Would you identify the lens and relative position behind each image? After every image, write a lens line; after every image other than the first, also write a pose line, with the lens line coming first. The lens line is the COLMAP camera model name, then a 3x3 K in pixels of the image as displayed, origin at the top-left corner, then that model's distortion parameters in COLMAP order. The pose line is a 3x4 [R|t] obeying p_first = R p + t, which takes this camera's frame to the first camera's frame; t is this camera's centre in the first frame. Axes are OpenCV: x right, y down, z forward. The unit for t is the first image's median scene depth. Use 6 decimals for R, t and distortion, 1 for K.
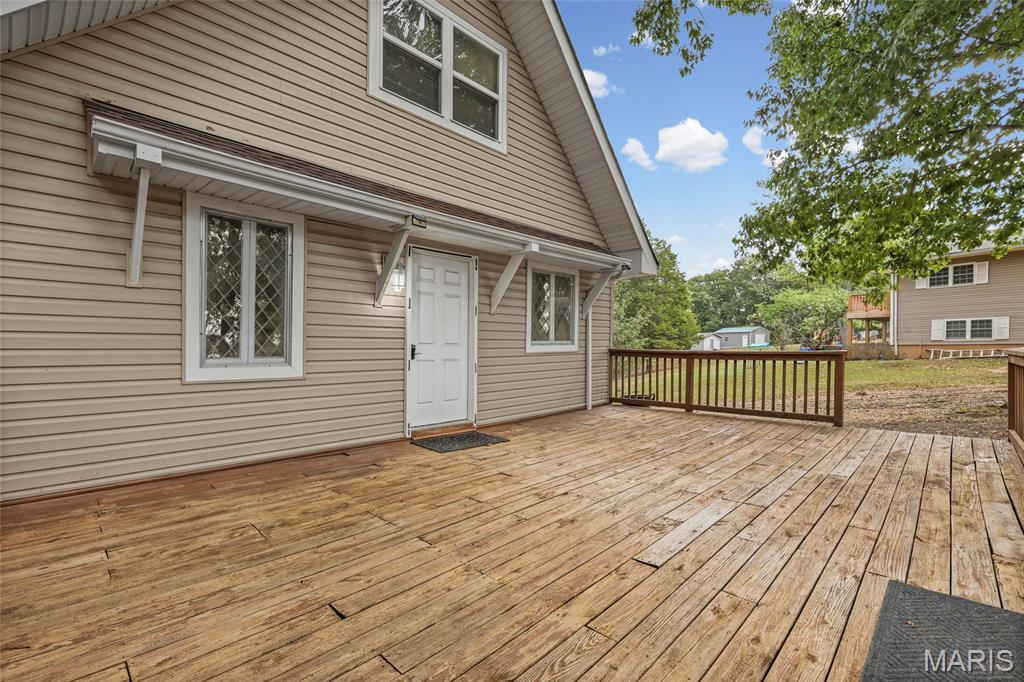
lens RADIAL K [[458.2, 0, 512.6], [0, 458.2, 366.5], [0, 0, 1]] dist [0.001953, 0.000249]
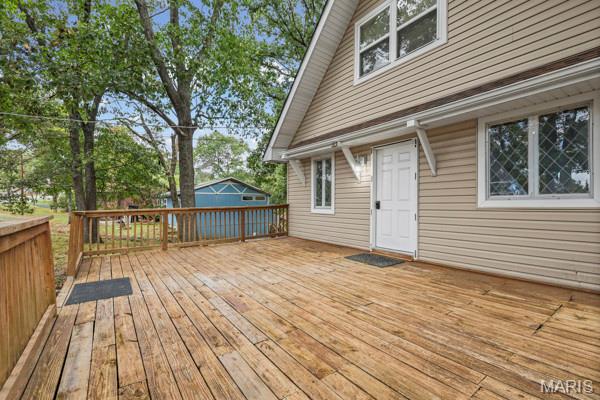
lens RADIAL K [[266.1, 0, 300.0], [0, 266.1, 200.0], [0, 0, 1]] dist [0.001934, 0.000102]
pose [[-0.184590, 0.000214, -0.982816, 1.092431], [-0.026924, 0.999624, 0.005275, -0.061849], [0.982447, 0.027435, -0.184515, 1.121550]]
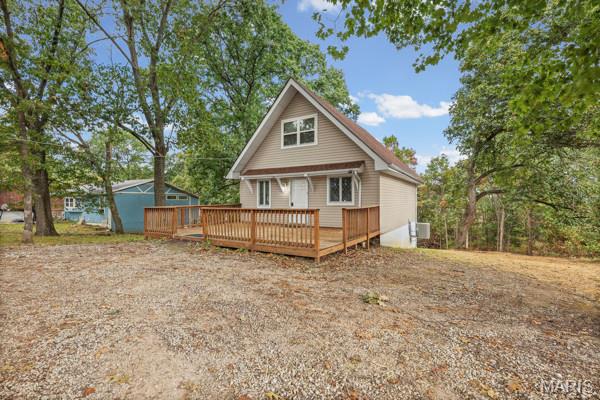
lens RADIAL K [[267.0, 0, 300.7], [0, 267.0, 198.0], [0, 0, 1]] dist [-0.000288, -0.000107]
pose [[0.199170, 0.008479, -0.979928, 2.698915], [-0.024006, 0.999705, 0.003771, -0.126389], [0.979671, 0.022773, 0.199315, 0.749747]]
